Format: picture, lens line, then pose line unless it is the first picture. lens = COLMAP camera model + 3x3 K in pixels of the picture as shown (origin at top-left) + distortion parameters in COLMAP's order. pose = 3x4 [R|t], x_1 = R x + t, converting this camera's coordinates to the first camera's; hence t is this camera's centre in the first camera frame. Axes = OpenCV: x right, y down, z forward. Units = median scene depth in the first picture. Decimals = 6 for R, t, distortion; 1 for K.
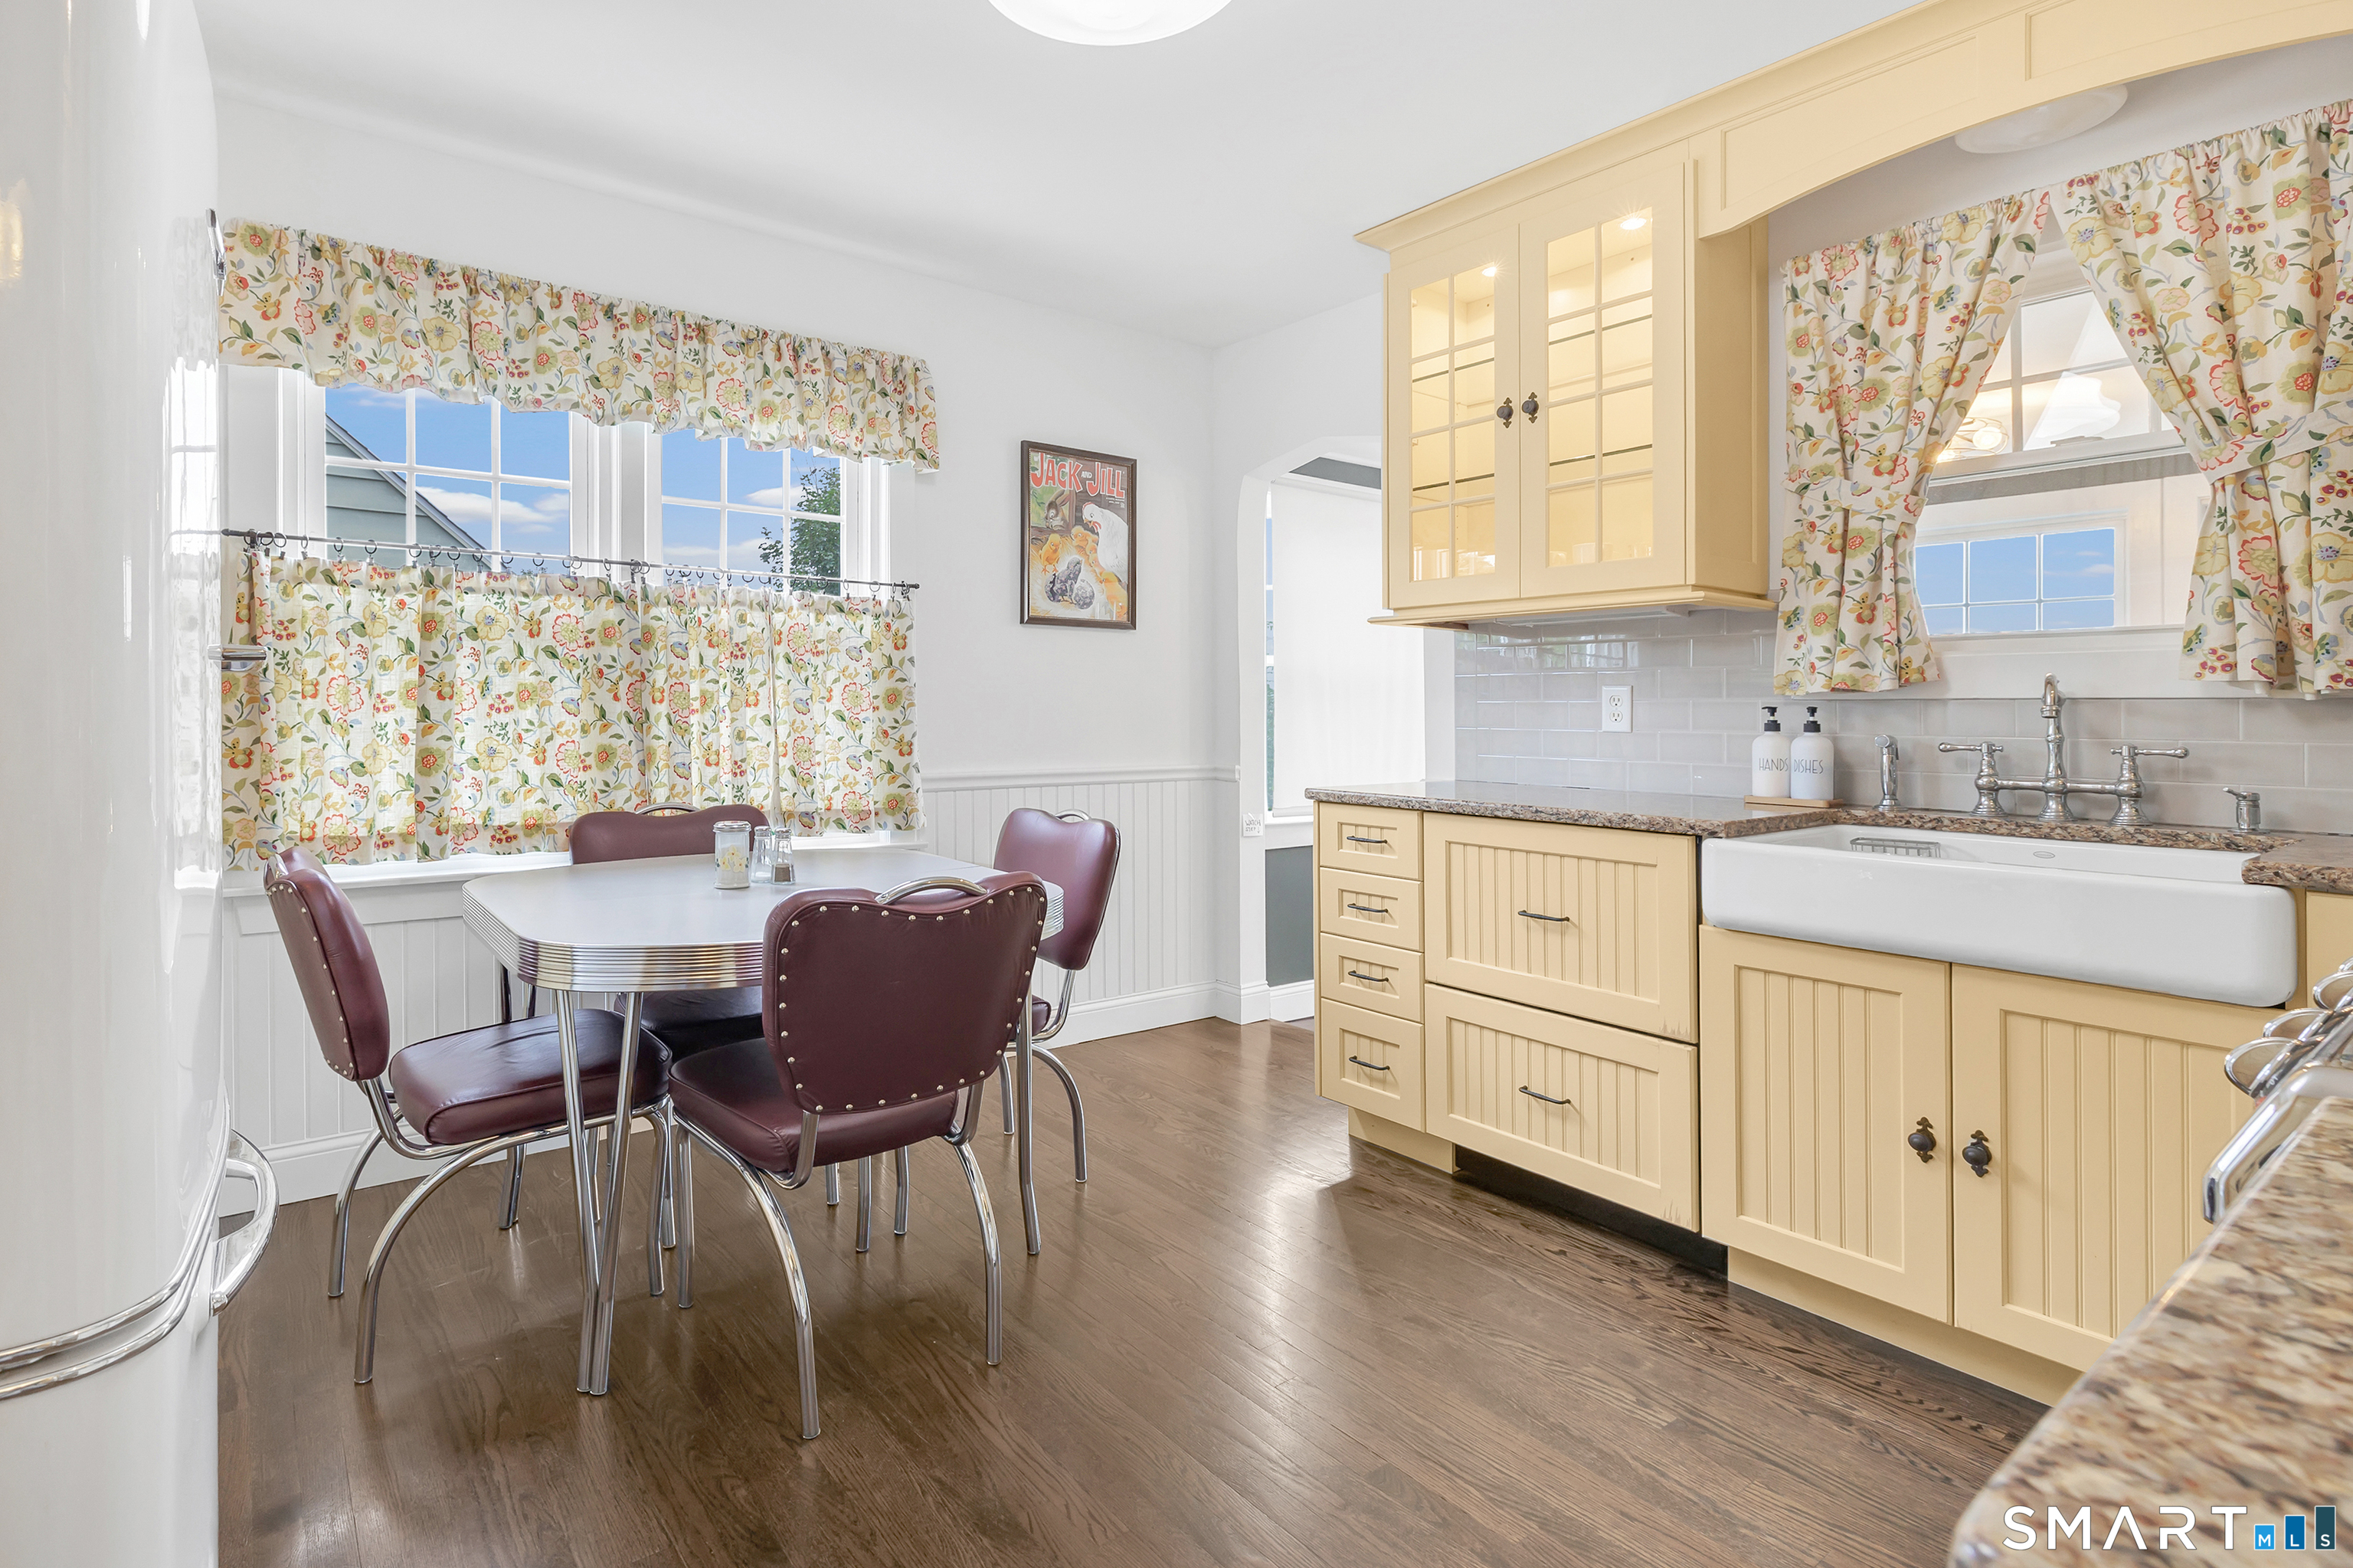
lens RADIAL K [[1054.6, 0, 1158.9], [0, 1054.6, 738.8], [0, 0, 1]] dist [-0.001087, -0.000155]
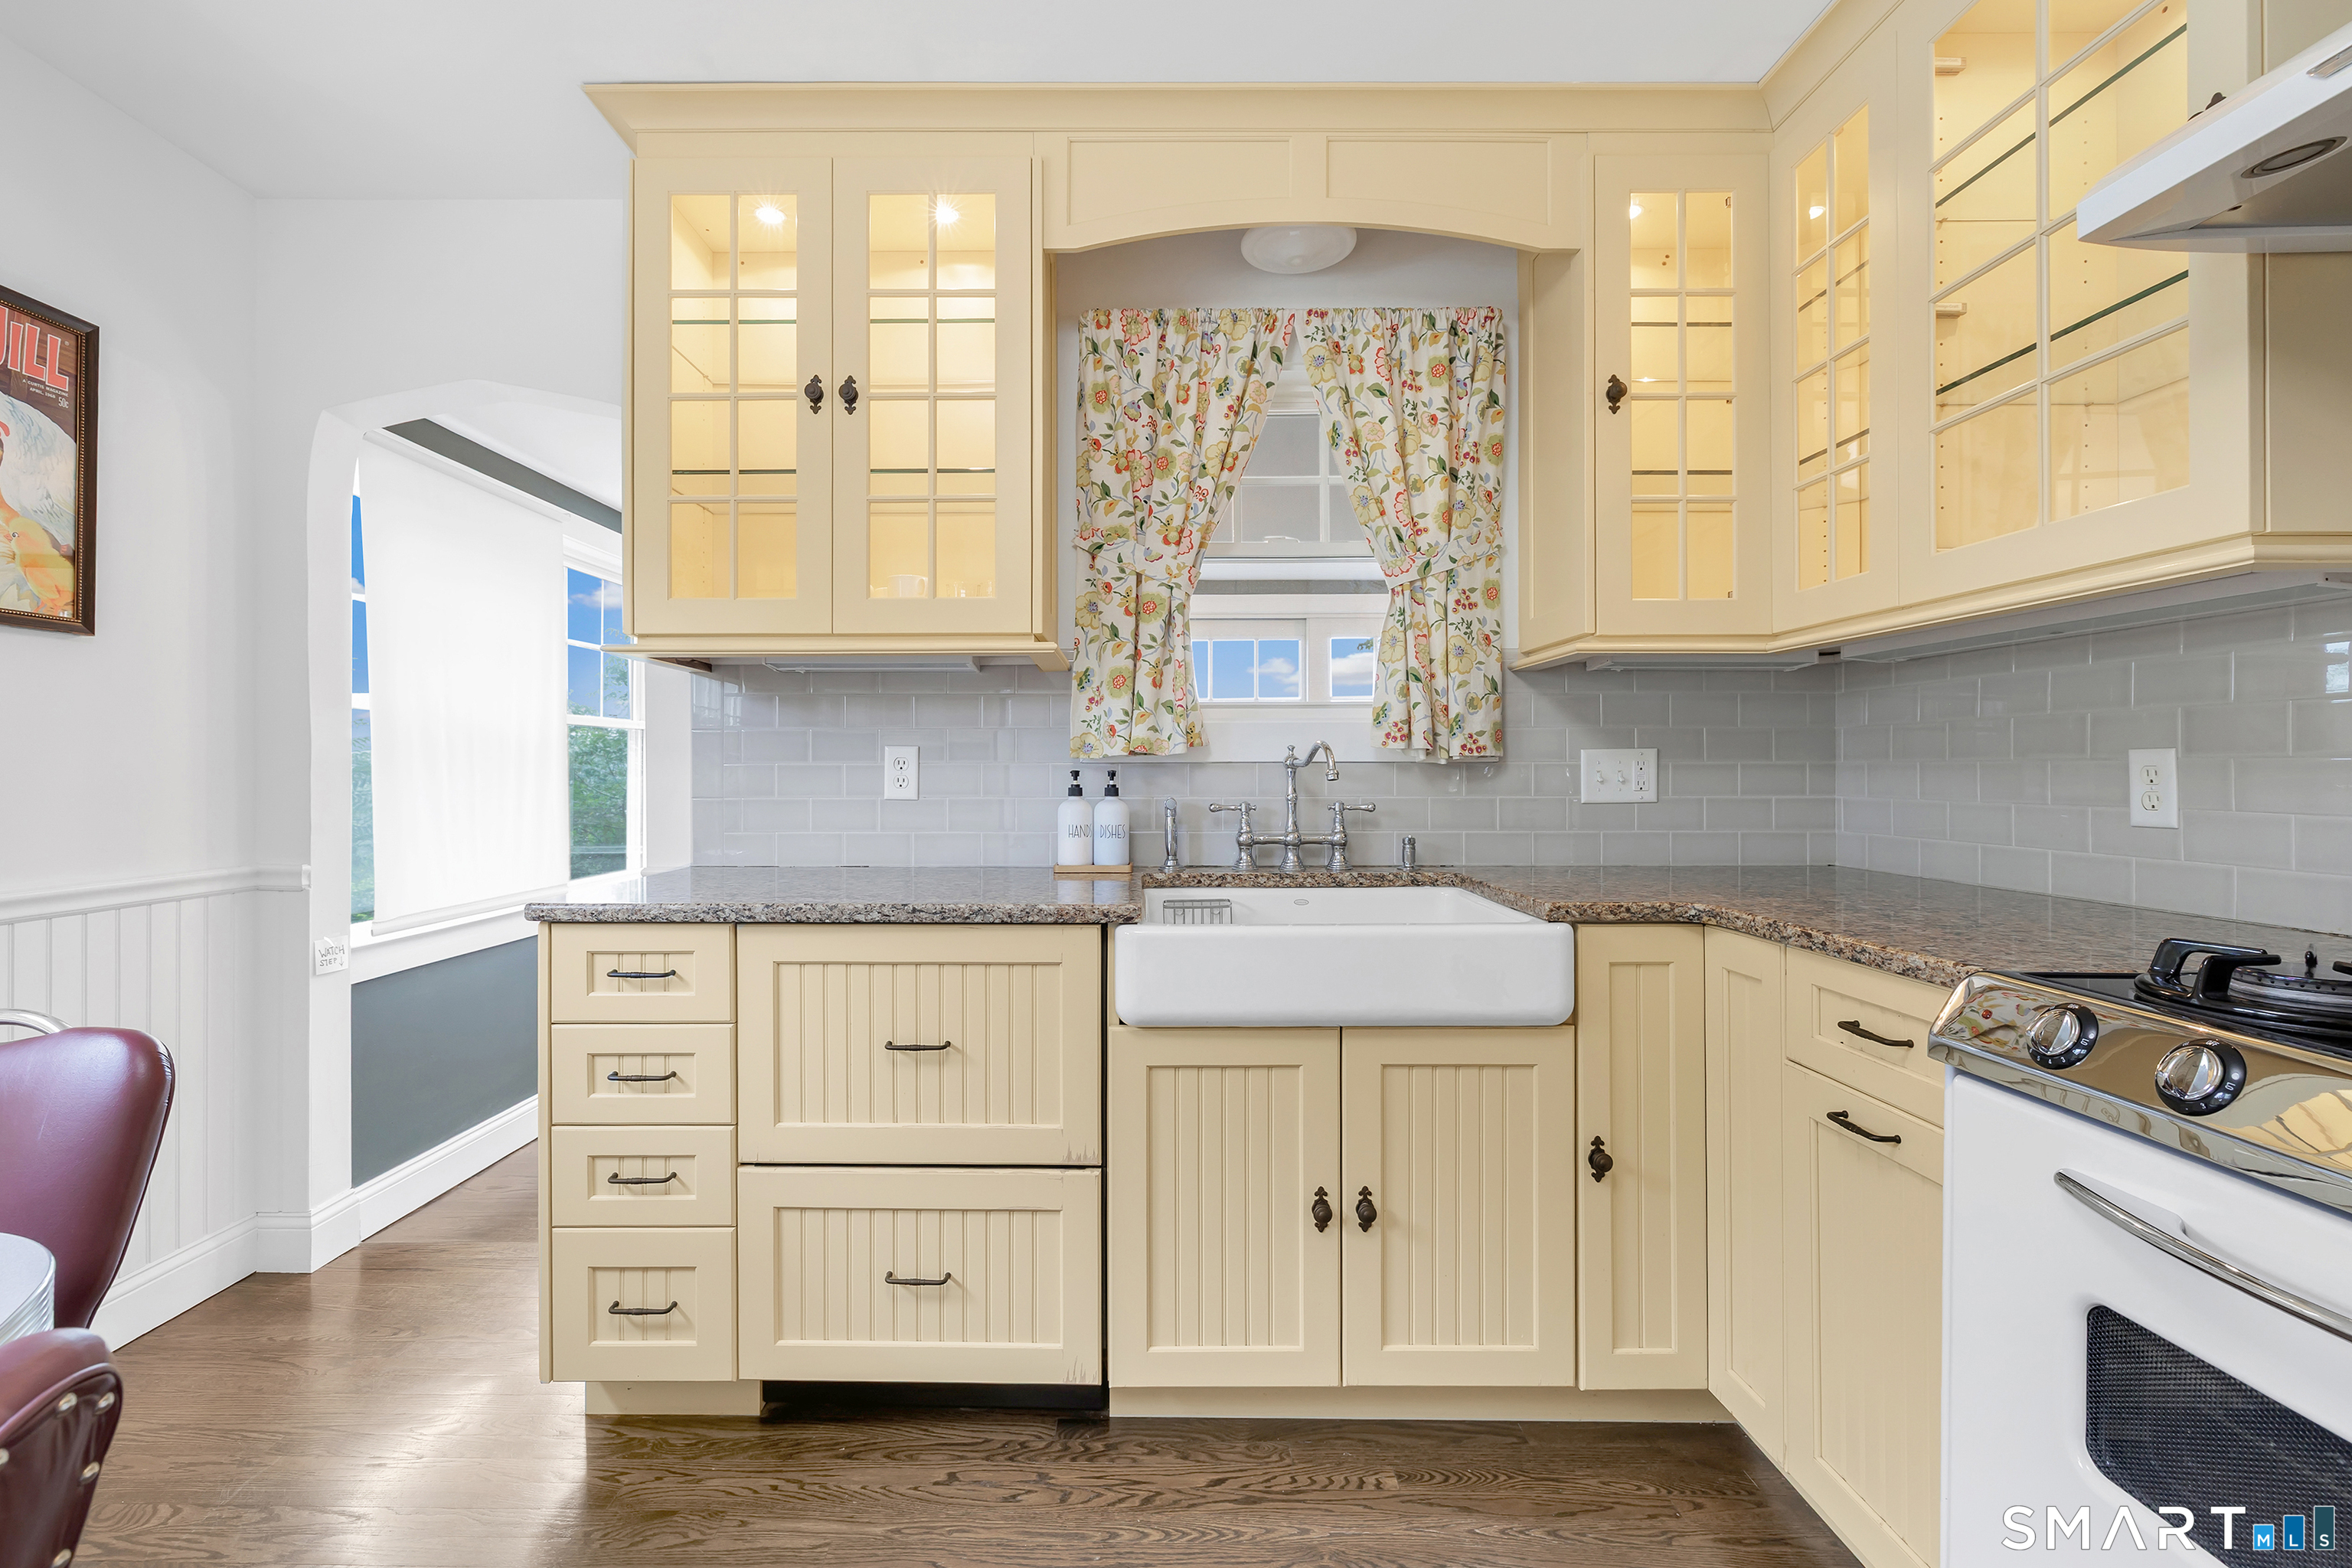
lens RADIAL K [[1027.1, 0, 1116.1], [0, 1027.1, 764.0], [0, 0, 1]] dist [-0.001692, 0.000029]
pose [[0.673099, -0.002683, 0.739548, -0.091965], [0.025188, 0.999496, -0.019298, -0.019143], [-0.739123, 0.031617, 0.672828, 0.383221]]
